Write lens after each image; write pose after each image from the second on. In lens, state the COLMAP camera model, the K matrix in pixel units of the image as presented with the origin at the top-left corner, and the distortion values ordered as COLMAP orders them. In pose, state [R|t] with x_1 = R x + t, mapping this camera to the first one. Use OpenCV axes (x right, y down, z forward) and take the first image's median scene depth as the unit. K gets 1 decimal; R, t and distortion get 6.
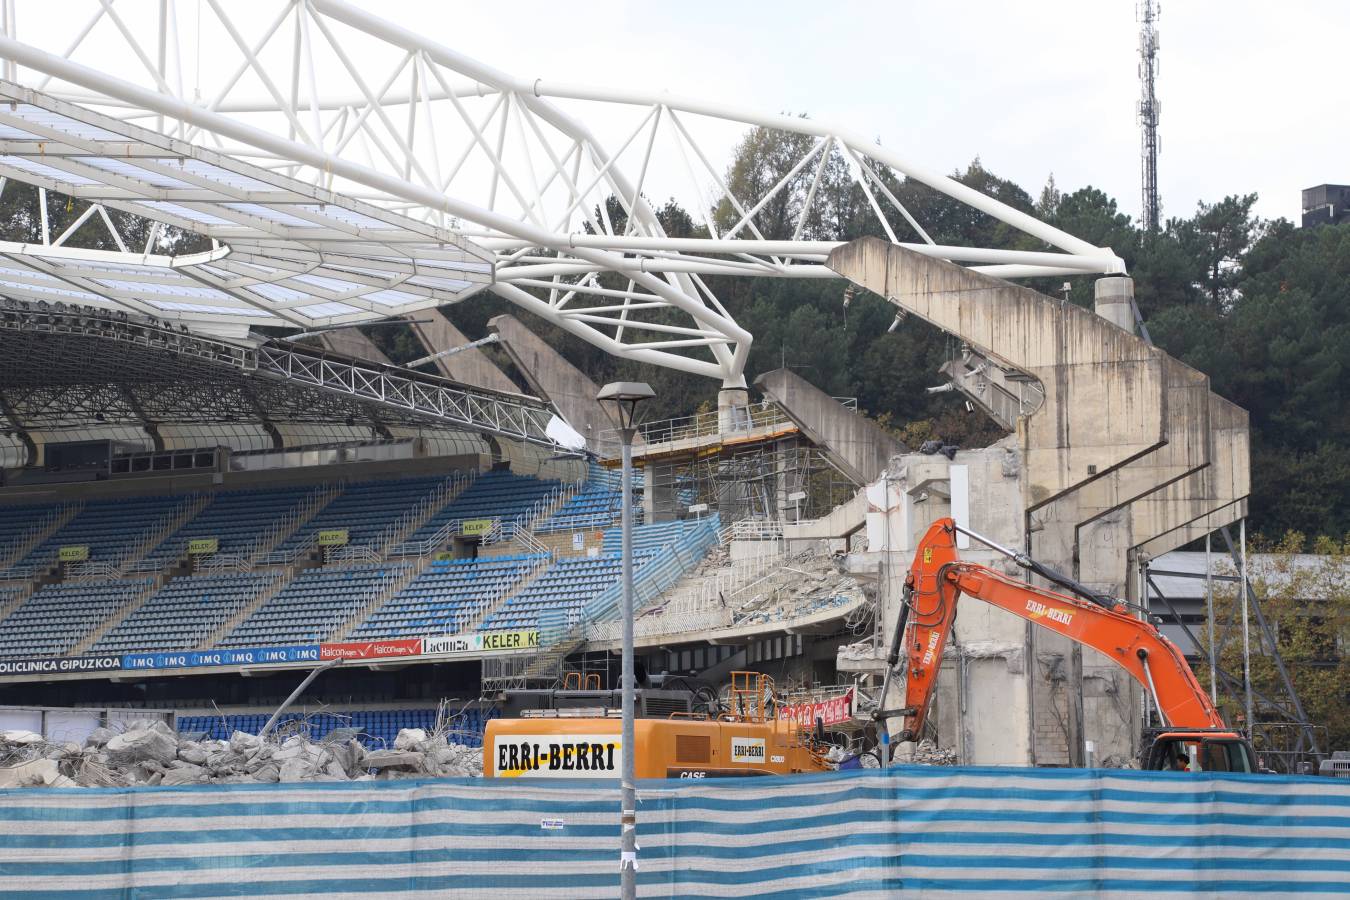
lens RADIAL K [[2958.1, 0, 662.8], [0, 2958.1, 454.1], [0, 0, 1]] dist [0.404112, 0.107176]
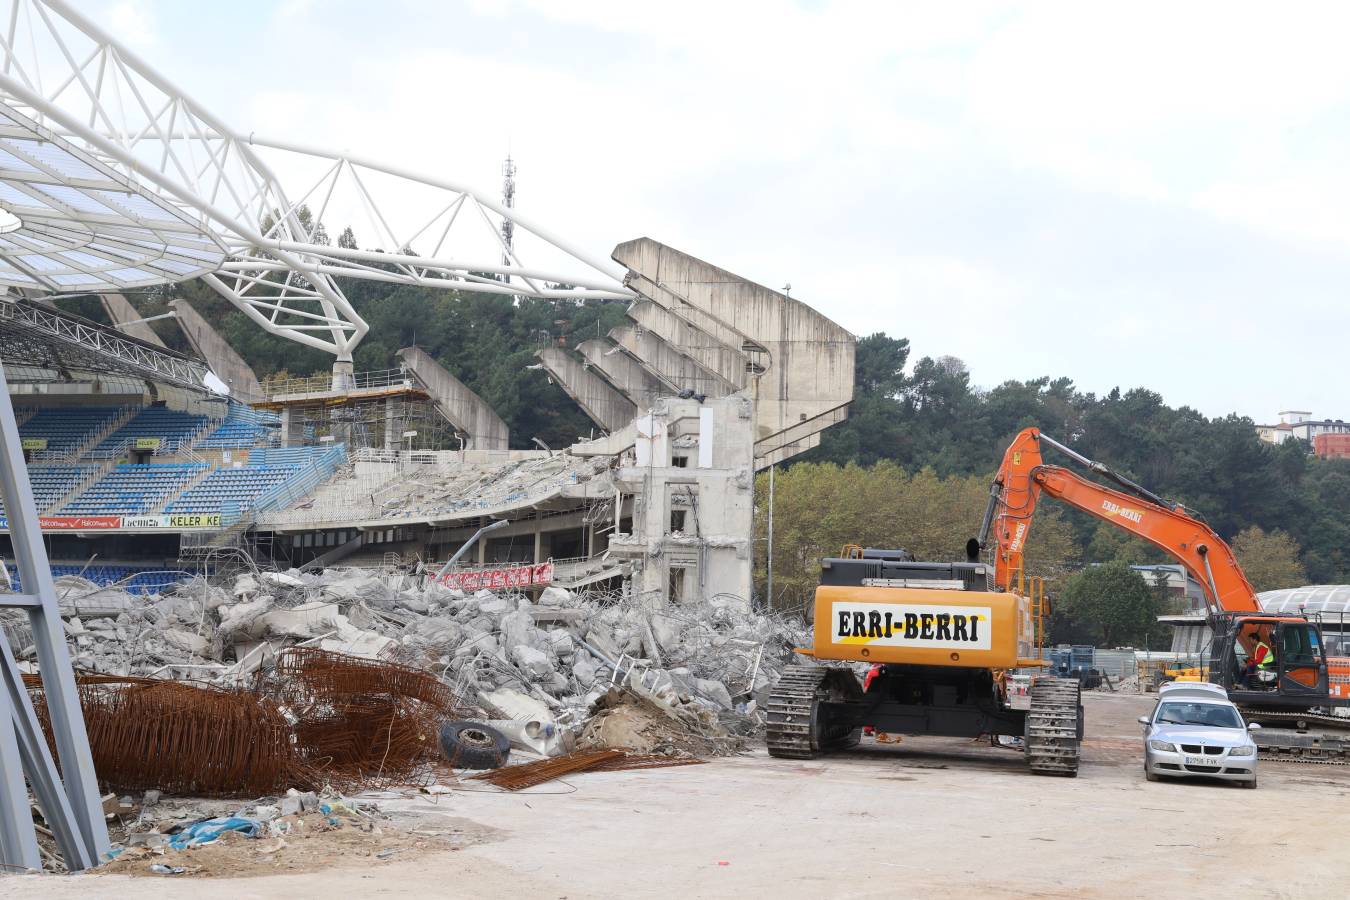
lens RADIAL K [[1693.6, 0, 679.1], [0, 1693.6, 460.2], [0, 0, 1]] dist [0.092934, 0.027260]
pose [[0.949325, 0.060645, 0.308390, -0.089939], [-0.065272, 0.997856, 0.004700, 0.014668], [-0.307444, -0.024591, 0.951248, 0.145509]]
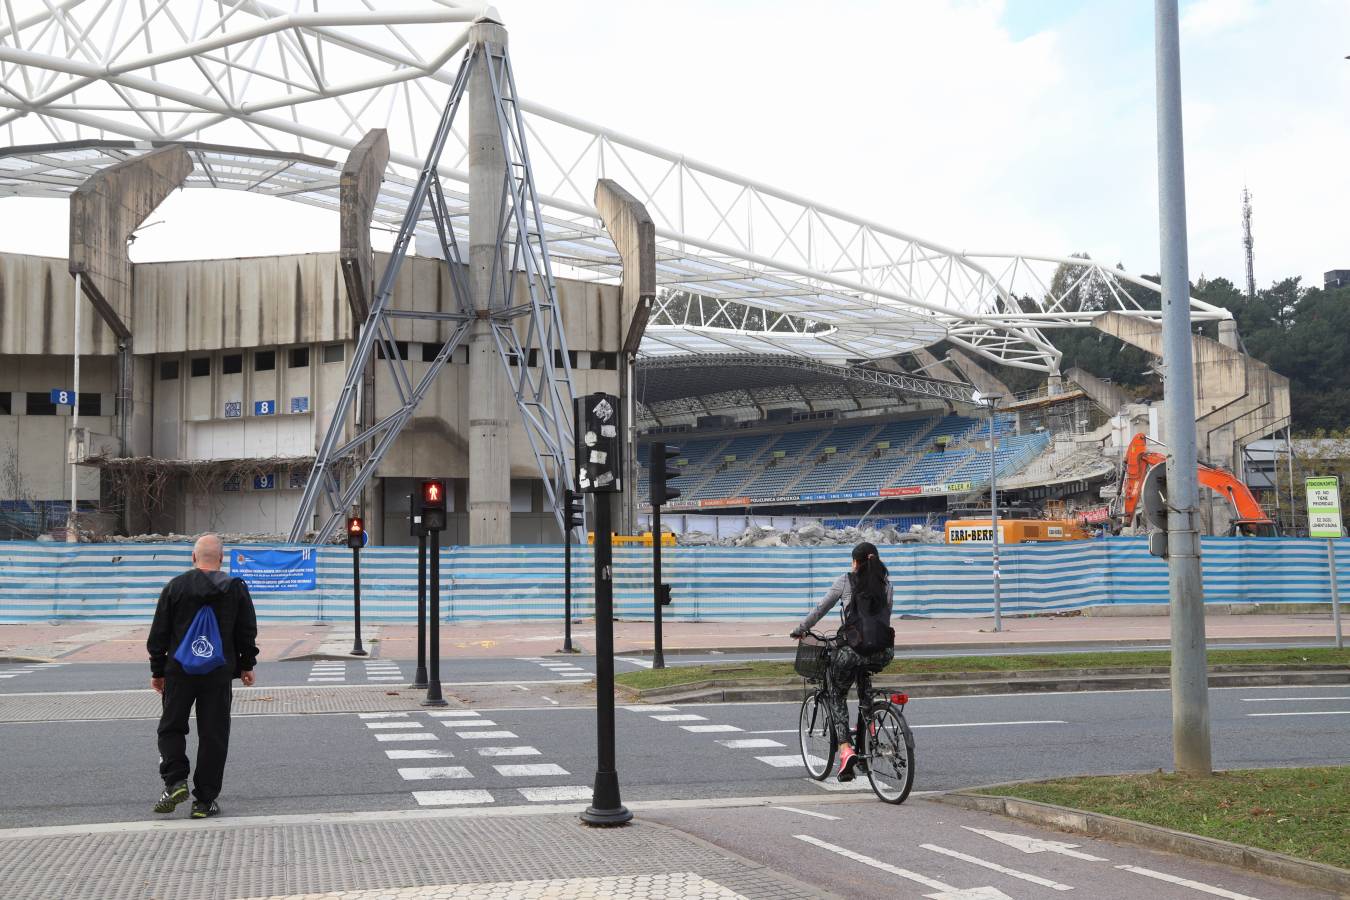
lens RADIAL K [[1250.1, 0, 681.8], [0, 1250.1, 466.1], [0, 0, 1]] dist [-0.033024, 0.099103]
pose [[0.963149, -0.025461, -0.267762, 0.002922], [0.037509, 0.998496, 0.039976, -0.002163], [0.266342, -0.048547, 0.962655, -0.021224]]
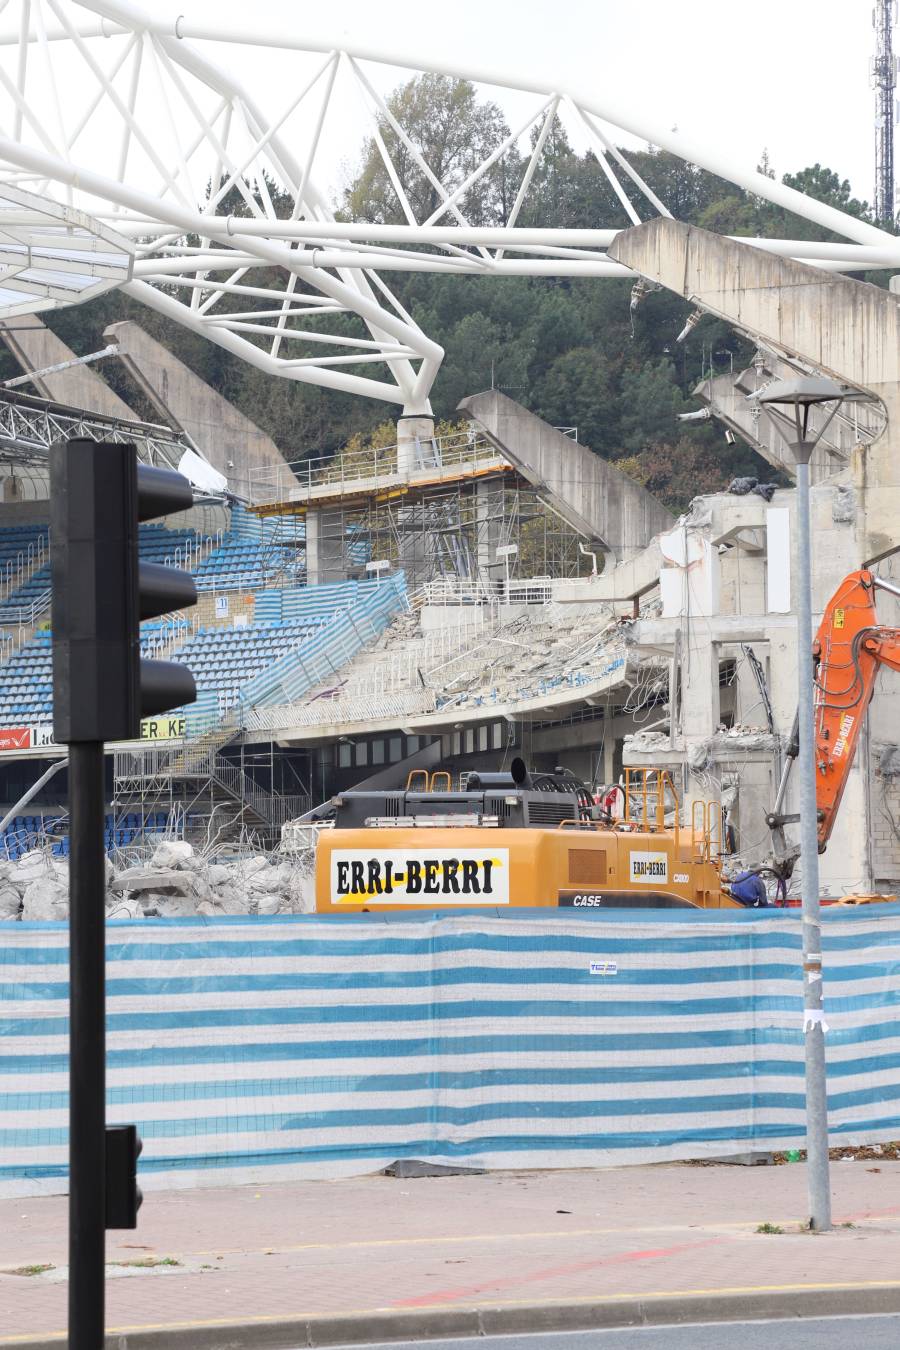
lens RADIAL K [[3627.9, 0, 445.4], [0, 3627.9, 674.6], [0, 0, 1]] dist [0.558706, 0.295481]
pose [[0.998585, -0.002858, 0.053101, -0.024093], [0.000325, 0.998864, 0.047650, 0.000971], [-0.053177, -0.047565, 0.997452, 0.014938]]
